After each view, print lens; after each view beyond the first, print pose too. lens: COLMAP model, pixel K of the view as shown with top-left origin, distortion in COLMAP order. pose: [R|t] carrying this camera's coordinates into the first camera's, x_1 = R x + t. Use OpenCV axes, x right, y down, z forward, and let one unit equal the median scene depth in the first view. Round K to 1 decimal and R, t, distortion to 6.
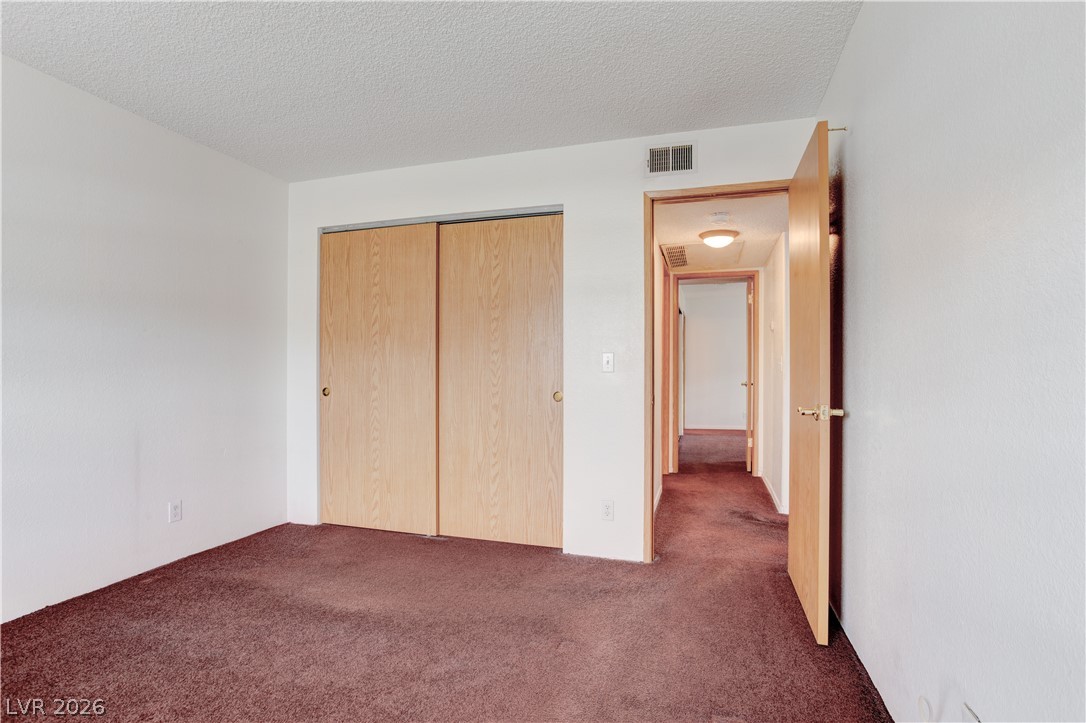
lens RADIAL K [[541.0, 0, 541.7], [0, 541.0, 364.6], [0, 0, 1]] dist [-0.033824, 0.040882]
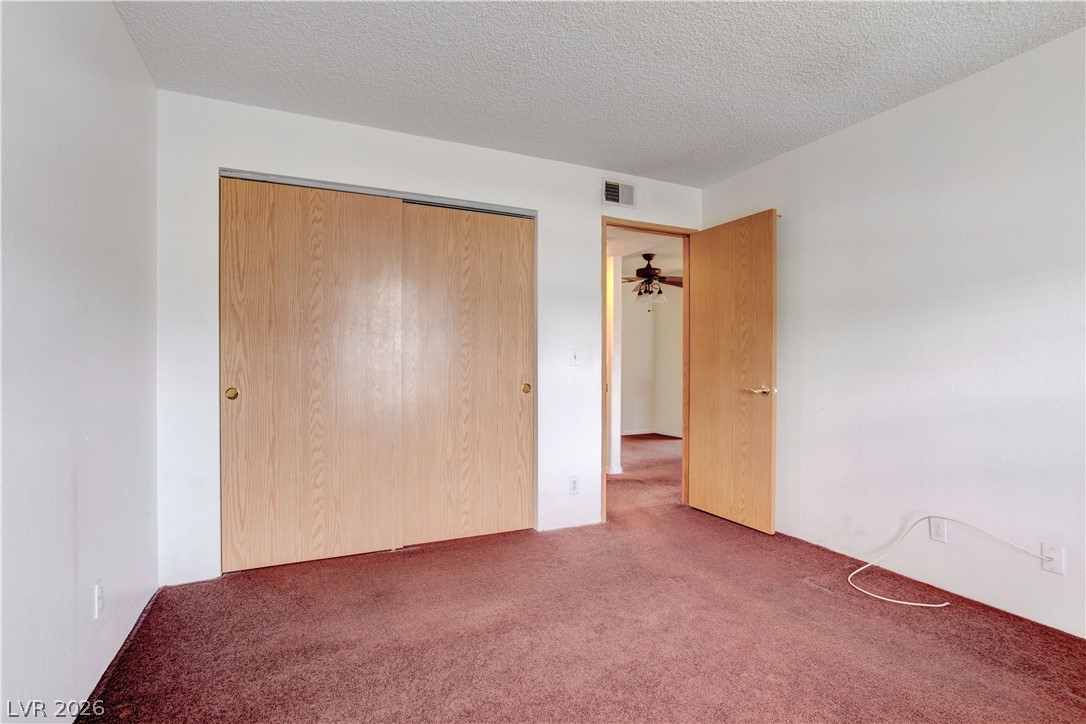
lens RADIAL K [[541.0, 0, 541.7], [0, 541.0, 365.1], [0, 0, 1]] dist [-0.033824, 0.040882]
pose [[0.728278, -0.000195, 0.685282, -0.656205], [-0.002413, 0.999993, 0.002849, 0.009773], [-0.685278, -0.003729, 0.728272, 0.190505]]
